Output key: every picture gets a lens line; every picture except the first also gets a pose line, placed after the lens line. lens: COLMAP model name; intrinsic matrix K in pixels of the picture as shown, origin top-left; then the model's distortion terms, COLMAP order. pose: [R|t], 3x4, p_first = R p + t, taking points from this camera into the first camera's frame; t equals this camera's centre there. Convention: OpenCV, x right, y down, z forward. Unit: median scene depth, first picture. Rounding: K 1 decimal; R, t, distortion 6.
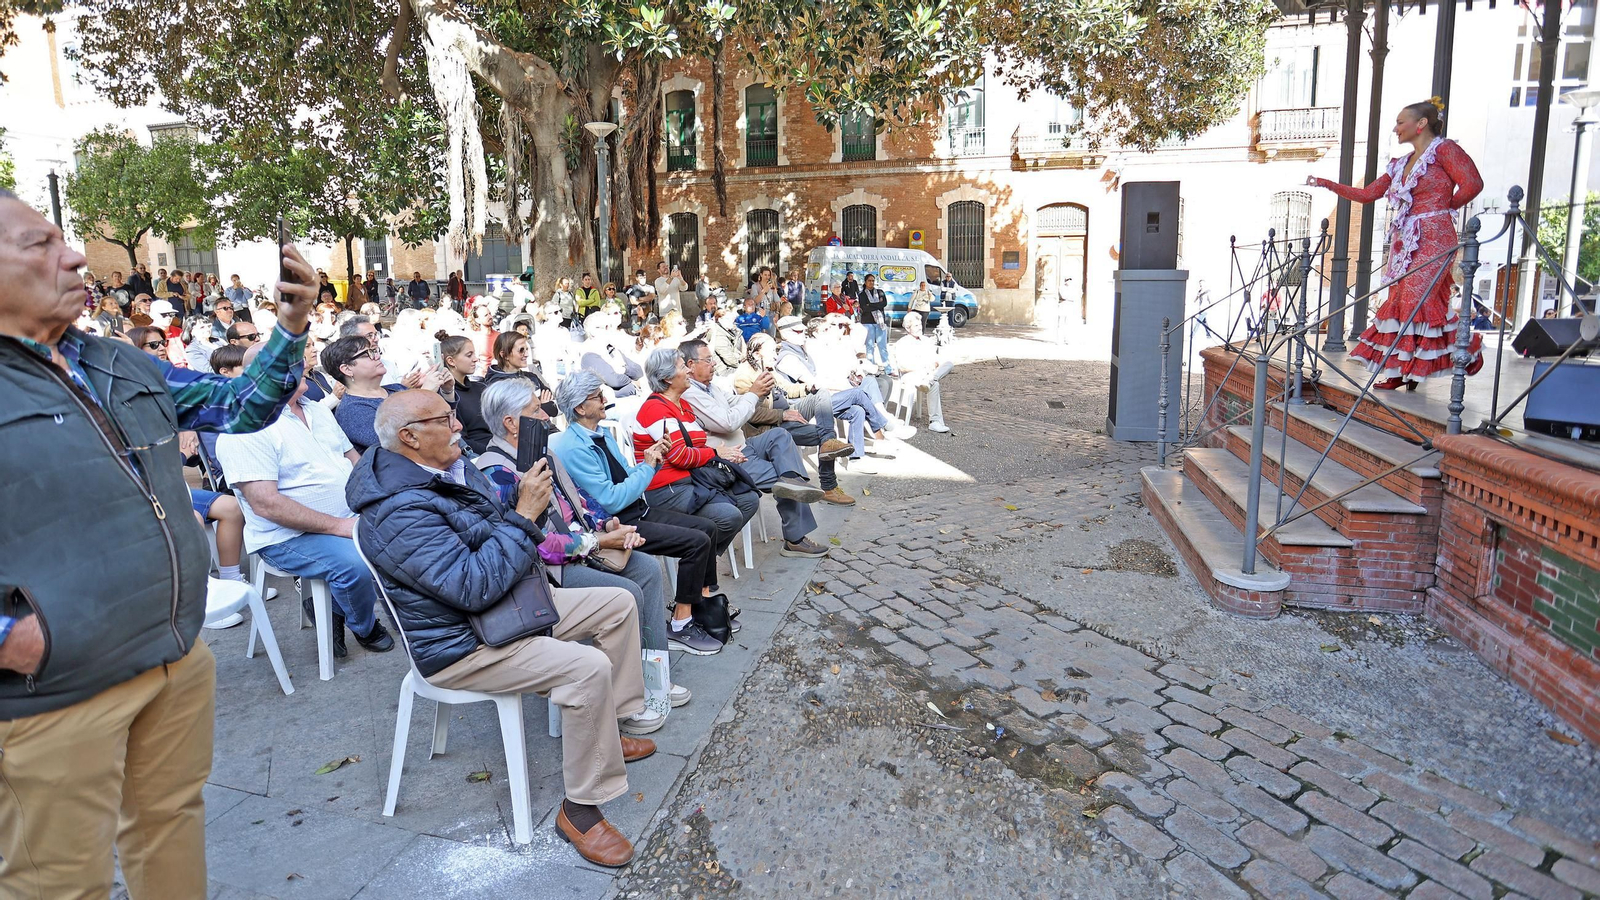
lens RADIAL K [[806.8, 0, 798.0], [0, 806.8, 378.3], [0, 0, 1]] dist [-0.076715, 0.040366]
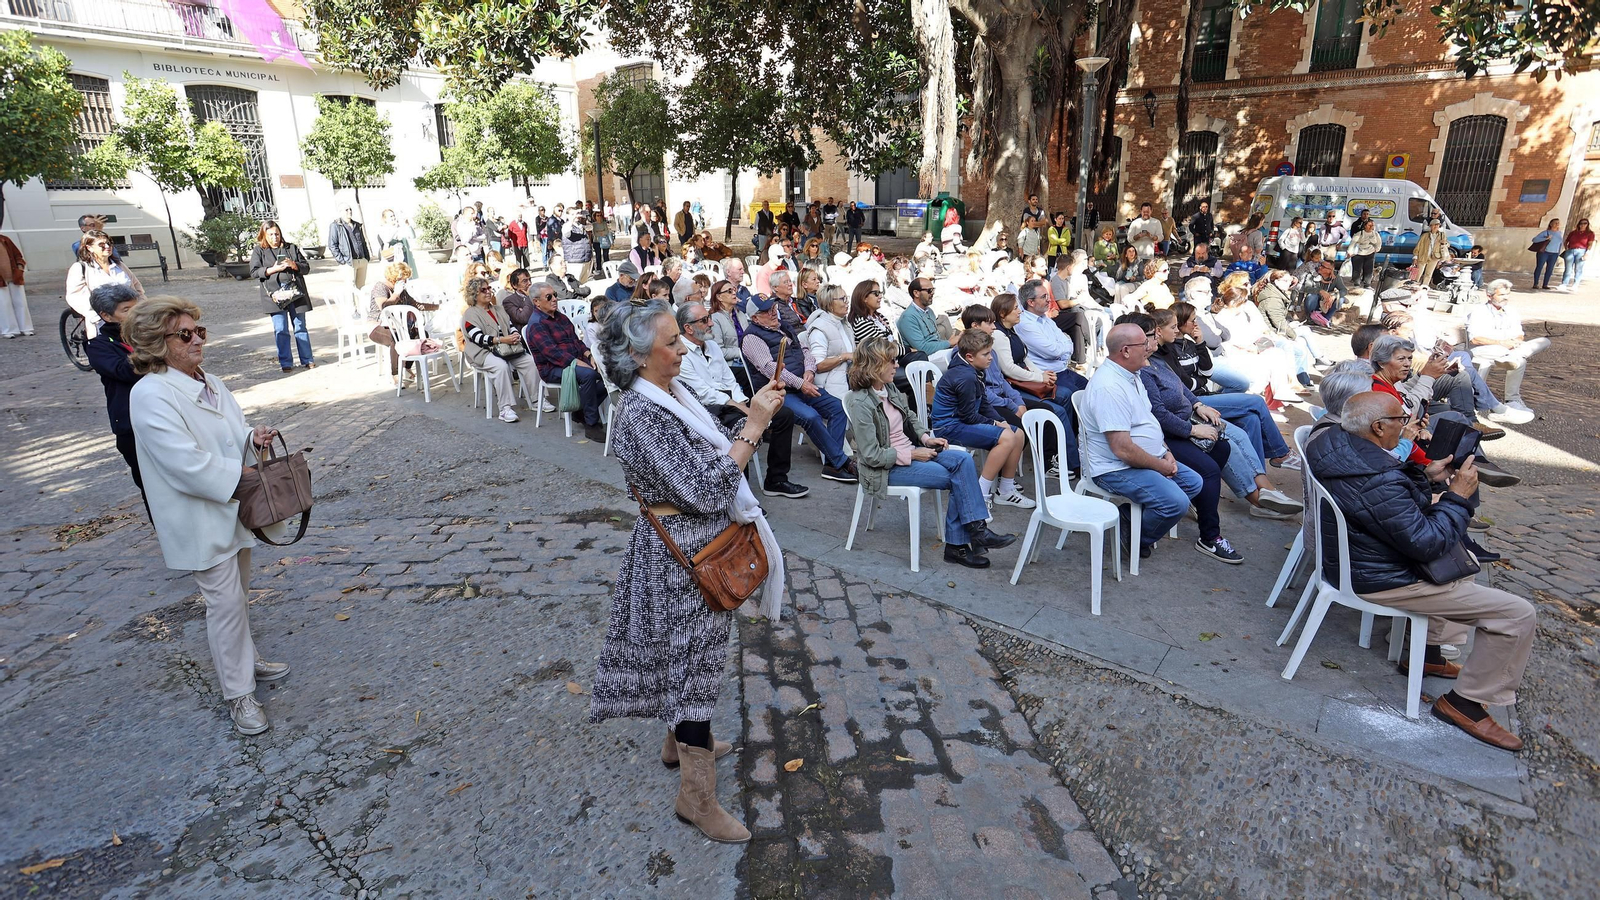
lens RADIAL K [[802.4, 0, 774.9], [0, 802.4, 447.5], [0, 0, 1]] dist [-0.070865, 0.030330]
pose [[0.904154, 0.125140, -0.408467, -0.091331], [-0.046931, 0.979443, 0.196184, -0.011472], [0.424621, -0.158211, 0.891441, -0.069219]]
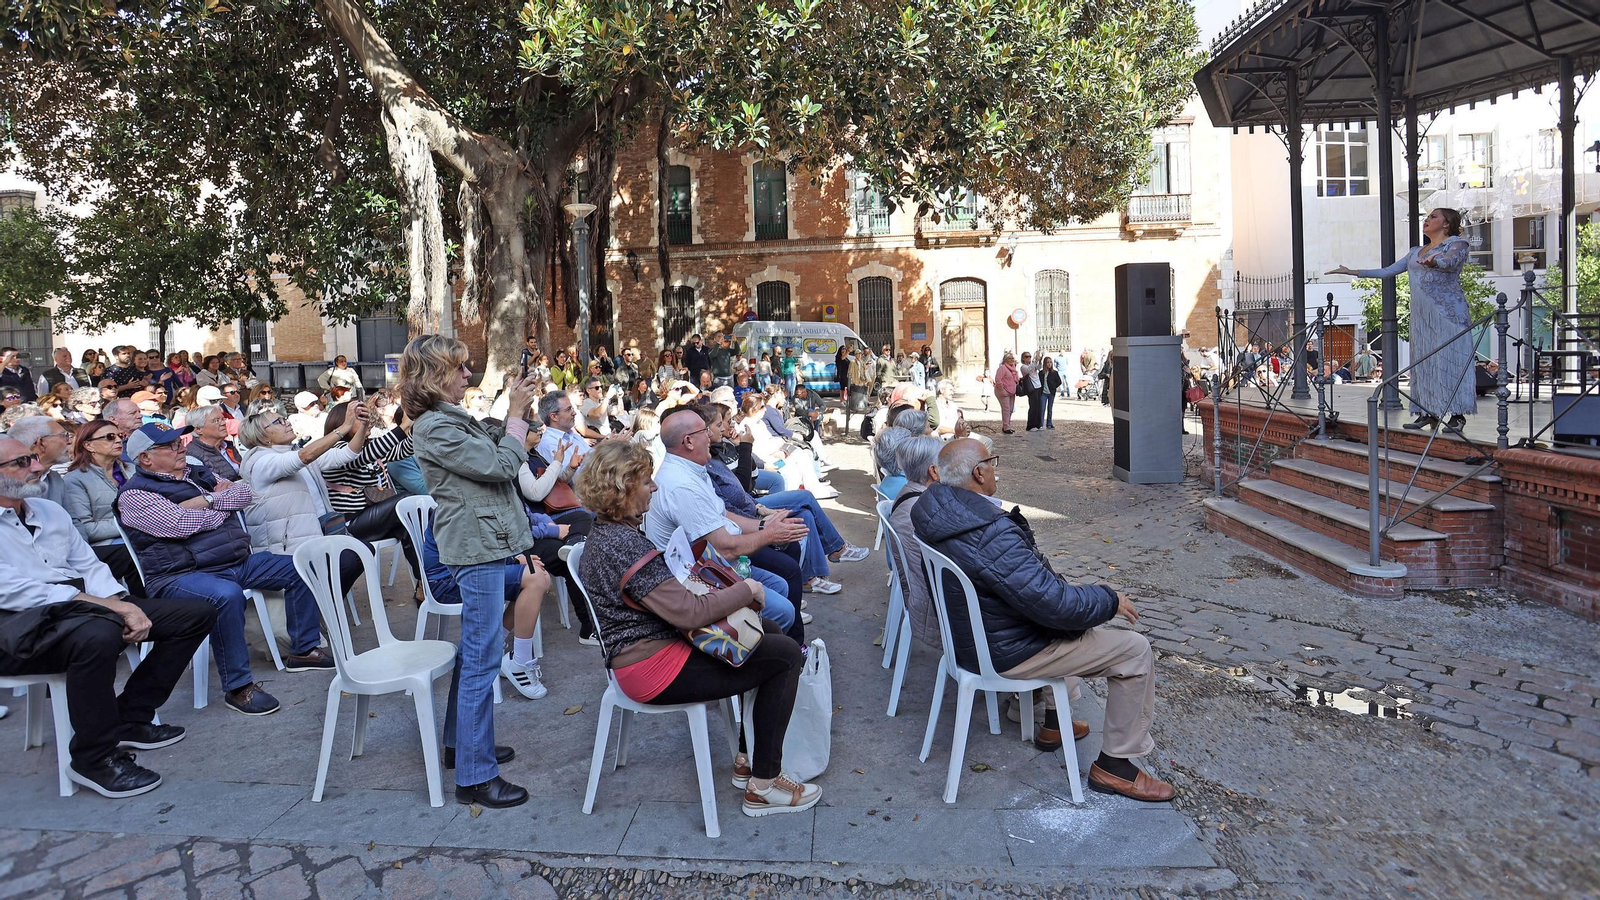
lens RADIAL K [[807.8, 0, 801.0], [0, 807.8, 360.4], [0, 0, 1]] dist [-0.071834, 0.033363]
pose [[0.982644, -0.022825, 0.184091, -0.101982], [0.043411, 0.993139, -0.108584, 0.001897], [-0.180349, 0.114691, 0.976893, -0.021605]]
